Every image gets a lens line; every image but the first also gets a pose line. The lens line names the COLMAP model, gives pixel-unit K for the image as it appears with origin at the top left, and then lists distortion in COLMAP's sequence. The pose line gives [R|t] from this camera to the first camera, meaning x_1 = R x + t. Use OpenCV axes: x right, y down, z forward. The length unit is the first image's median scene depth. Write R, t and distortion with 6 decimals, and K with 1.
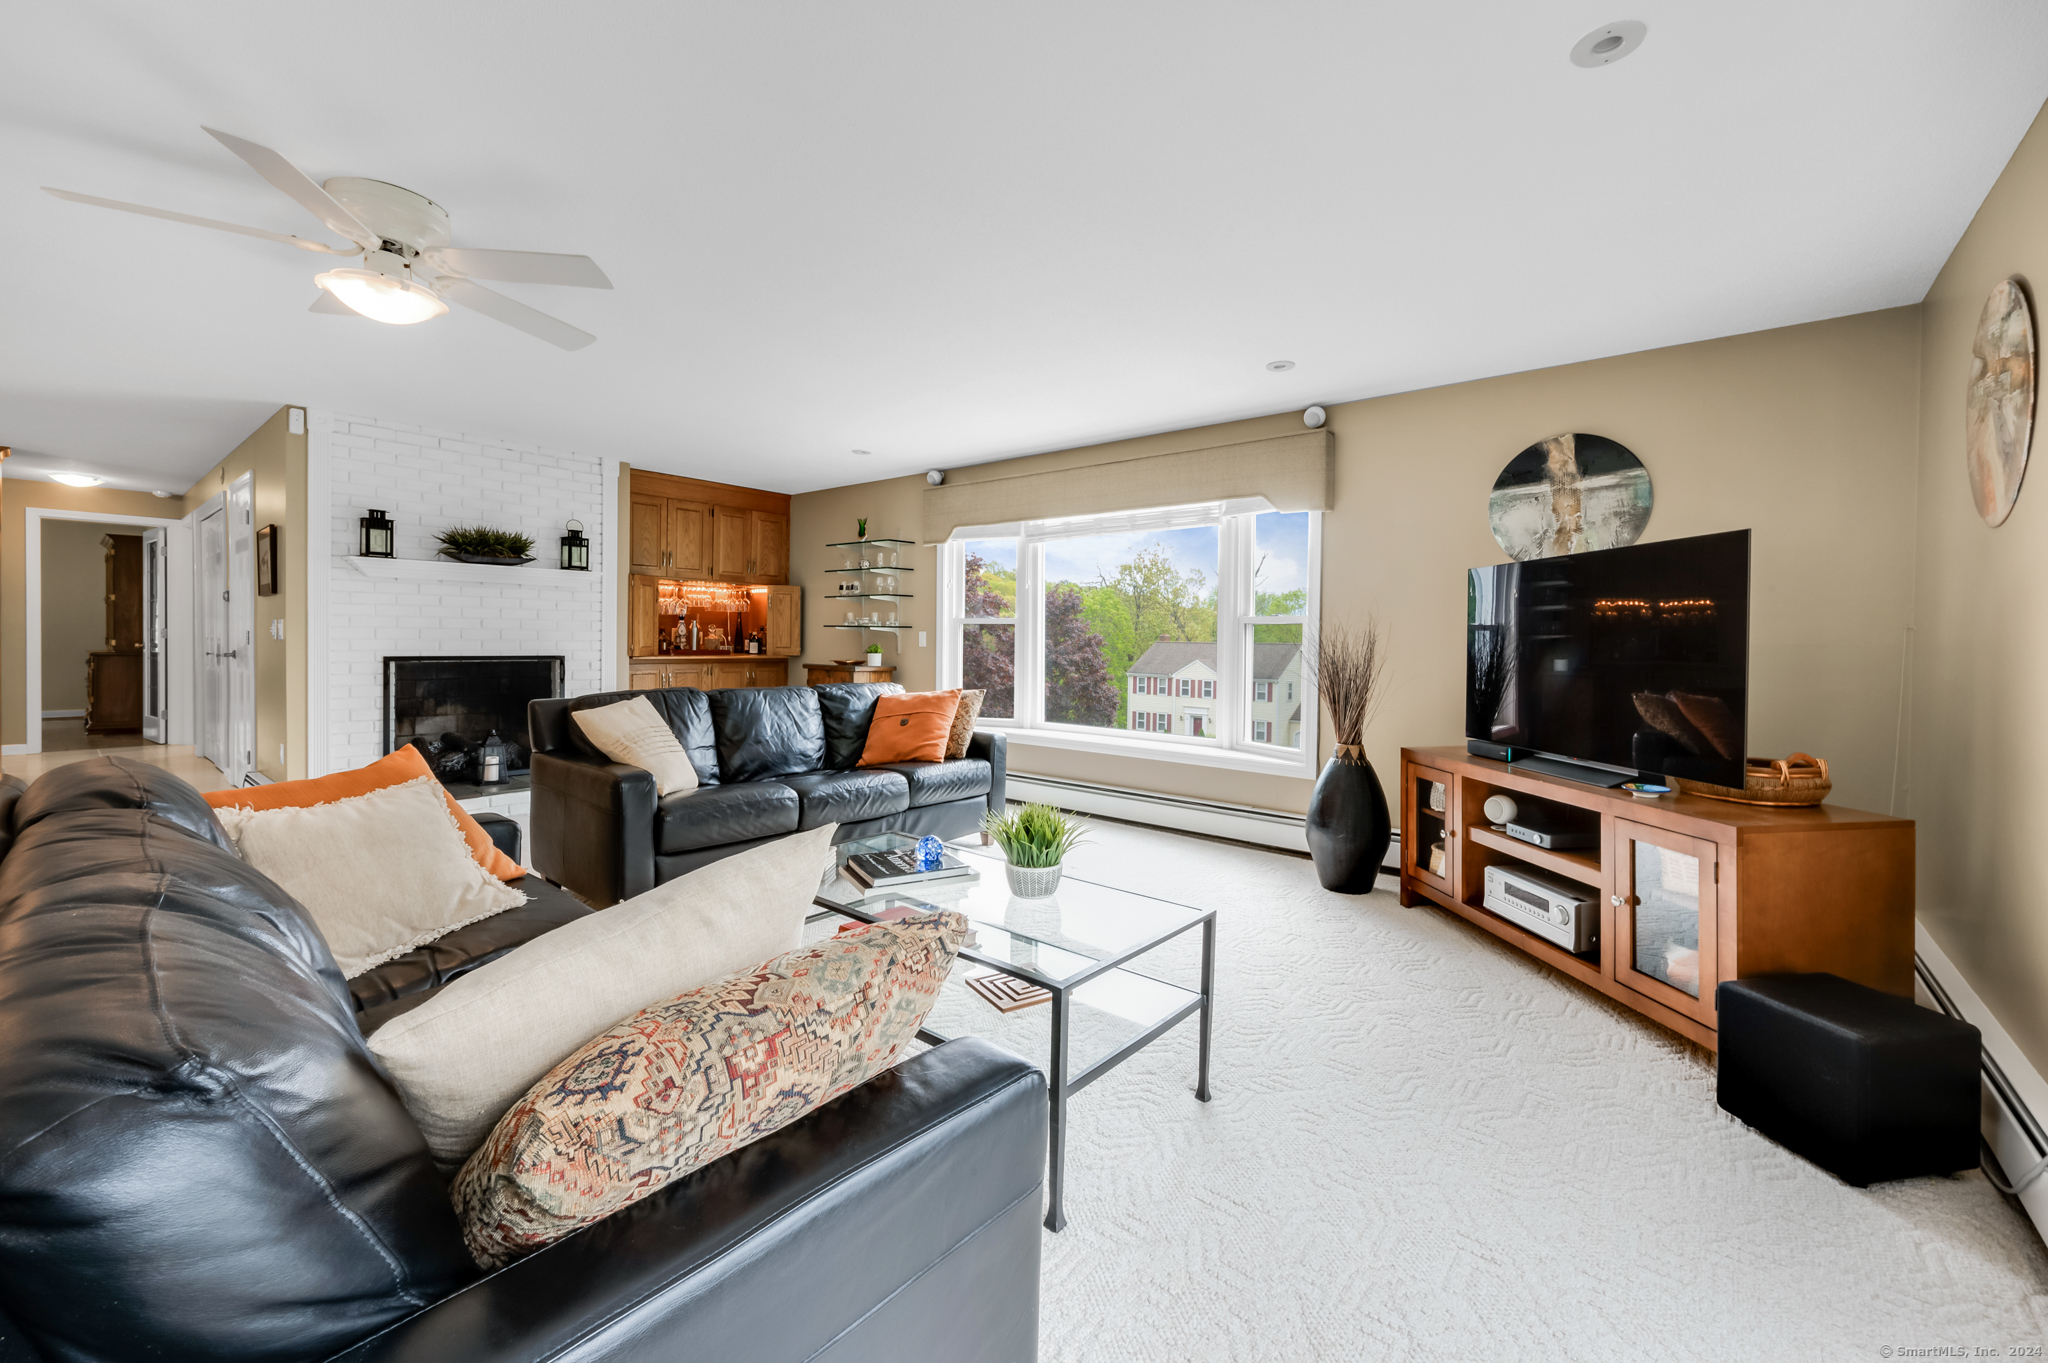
lens RADIAL K [[825.3, 0, 1057.1], [0, 825.3, 650.3], [0, 0, 1]] dist [-0.000246, -0.000200]
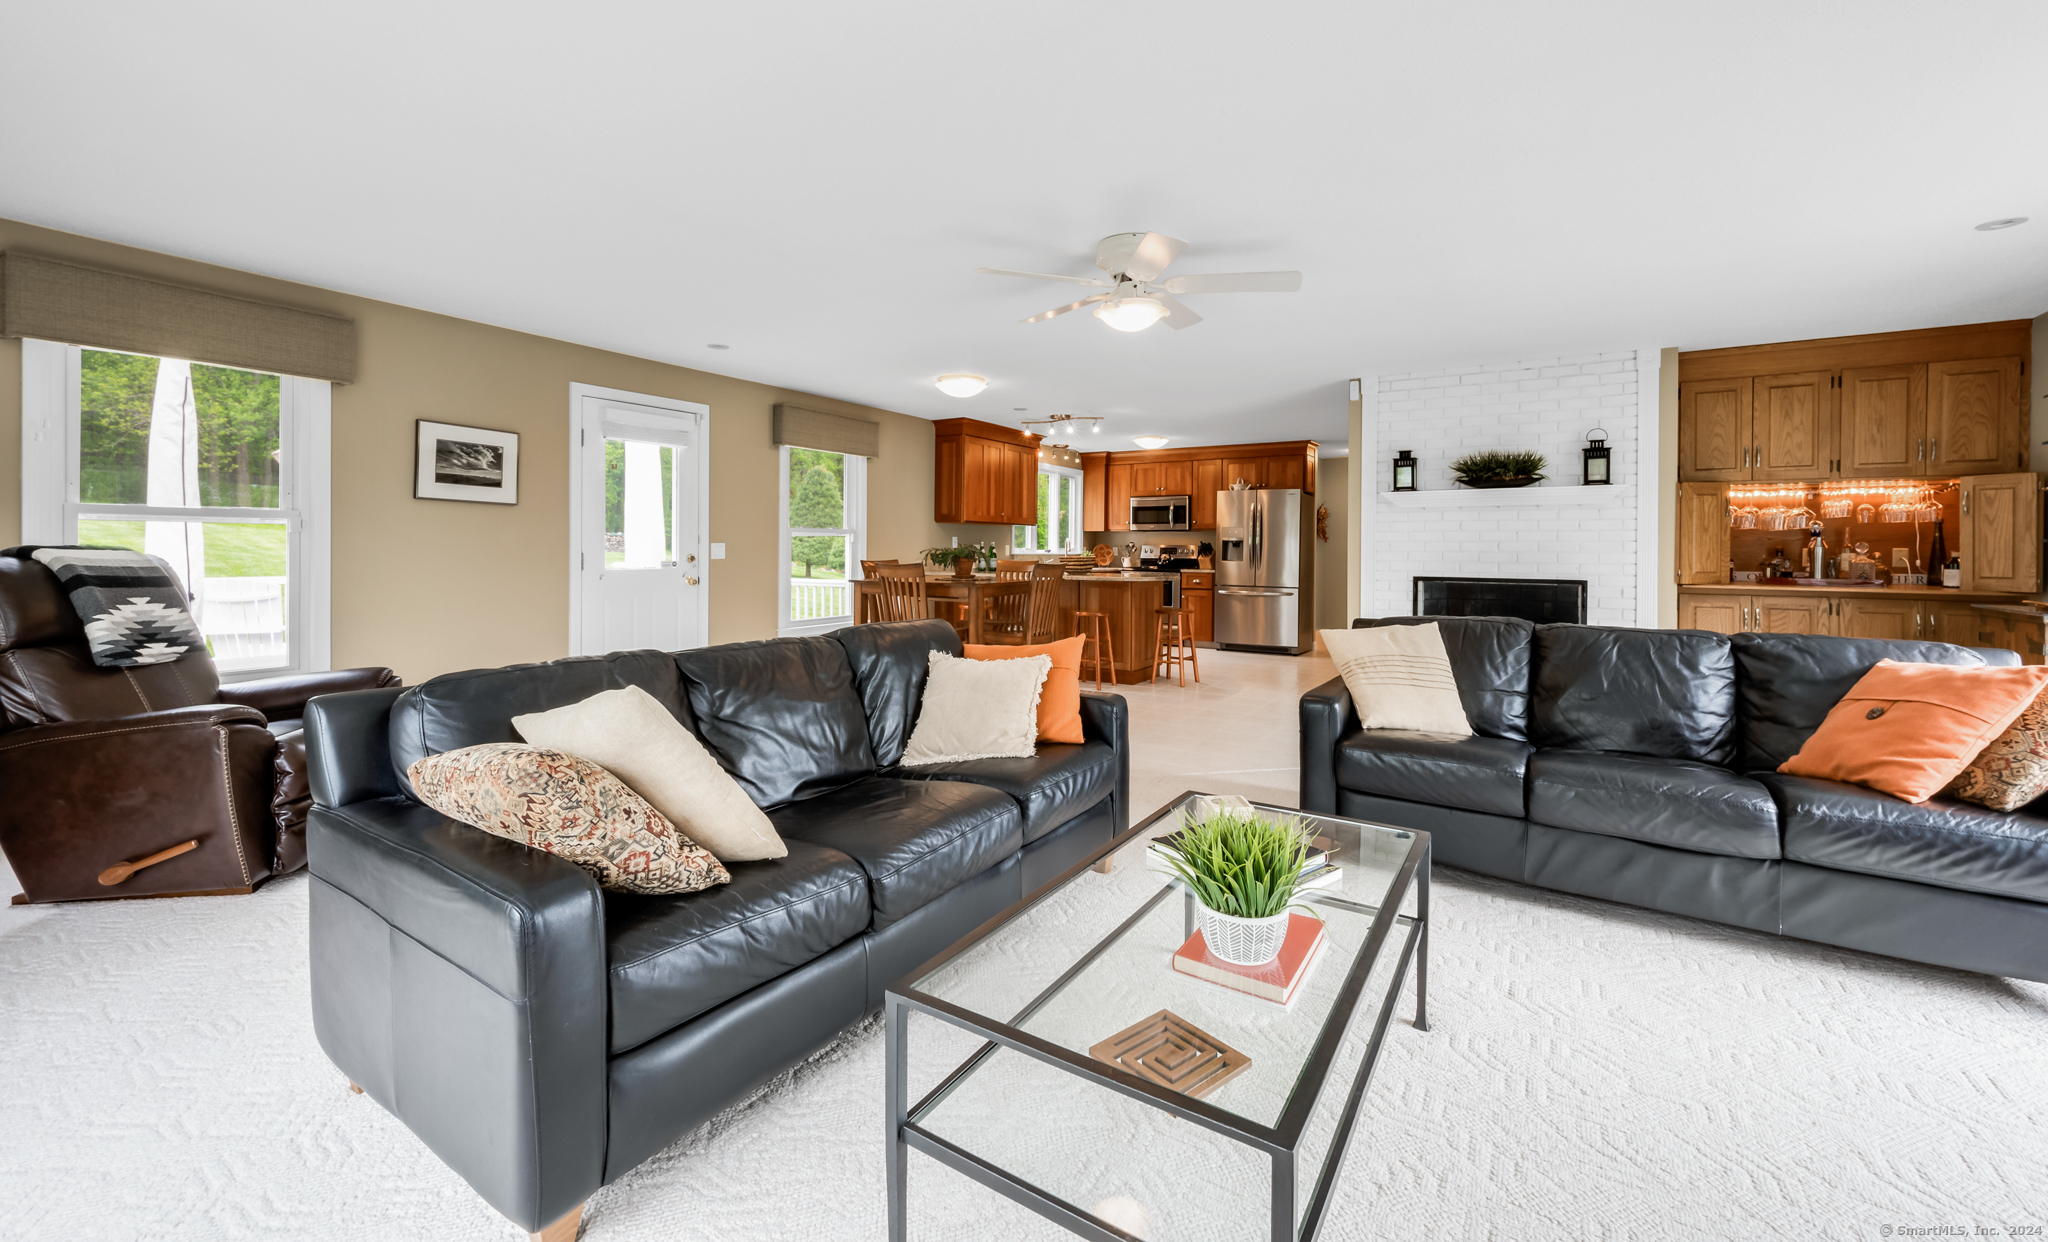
lens RADIAL K [[815.6, 0, 1014.2], [0, 815.6, 547.0], [0, 0, 1]] dist [-0.000807, -0.000047]
pose [[0.100206, -0.015949, -0.994839, 0.226863], [-0.019396, 0.999650, -0.017980, -0.001898], [0.994778, 0.021097, 0.099861, 0.286245]]
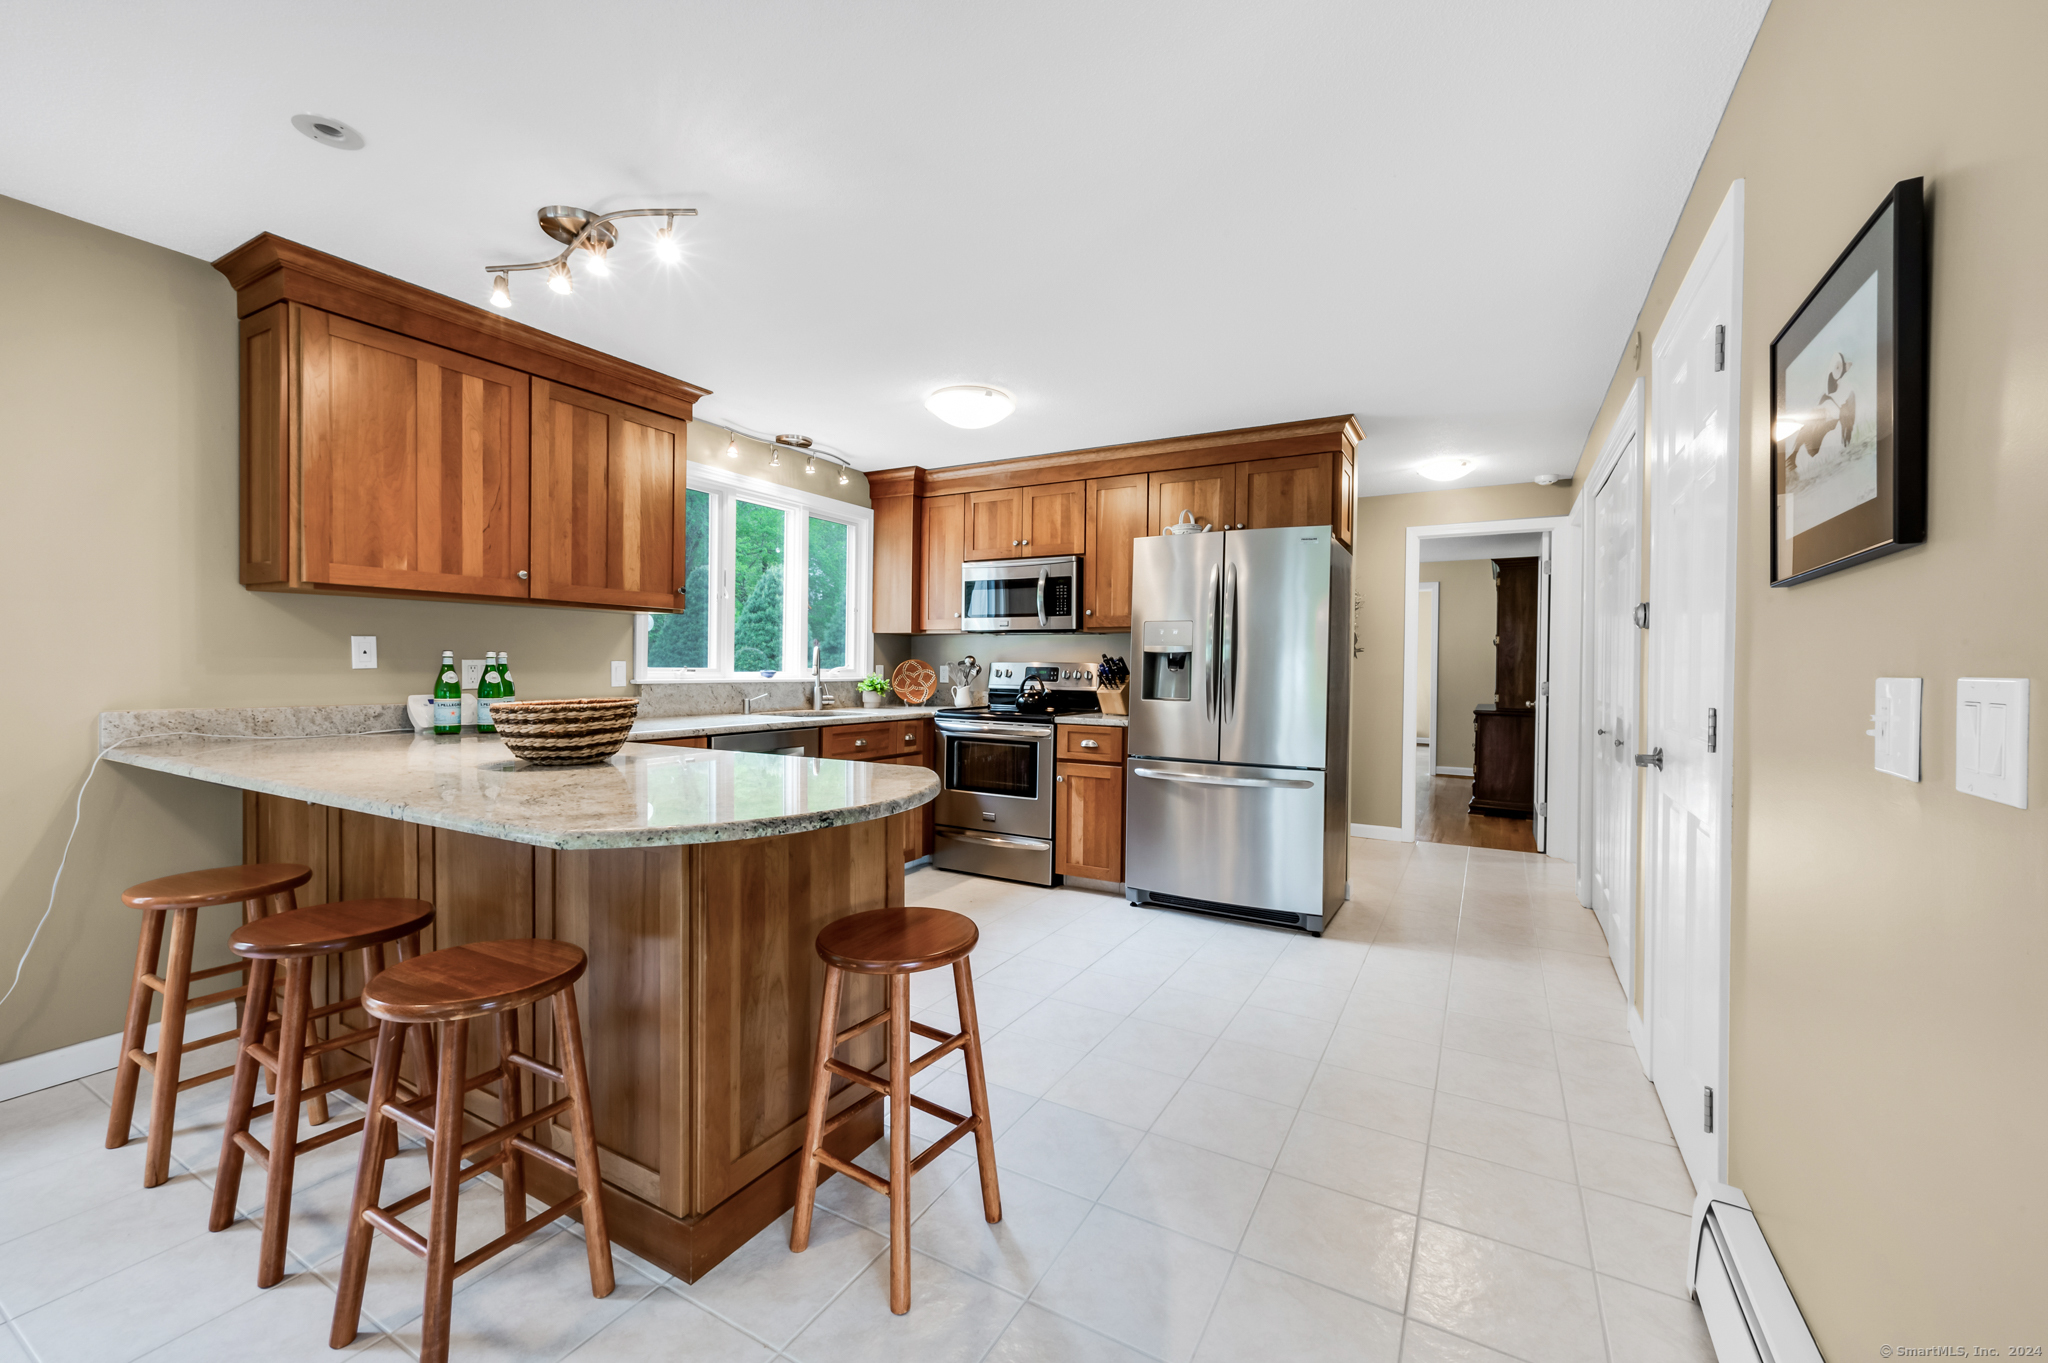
lens RADIAL K [[841.5, 0, 1023.6], [0, 841.5, 672.6], [0, 0, 1]] dist [0.001556, 0.000156]
pose [[0.171647, -0.001677, -0.985157, -0.658752], [-0.022219, 0.999738, -0.005573, -0.028526], [0.984908, 0.022845, 0.171565, 0.636248]]
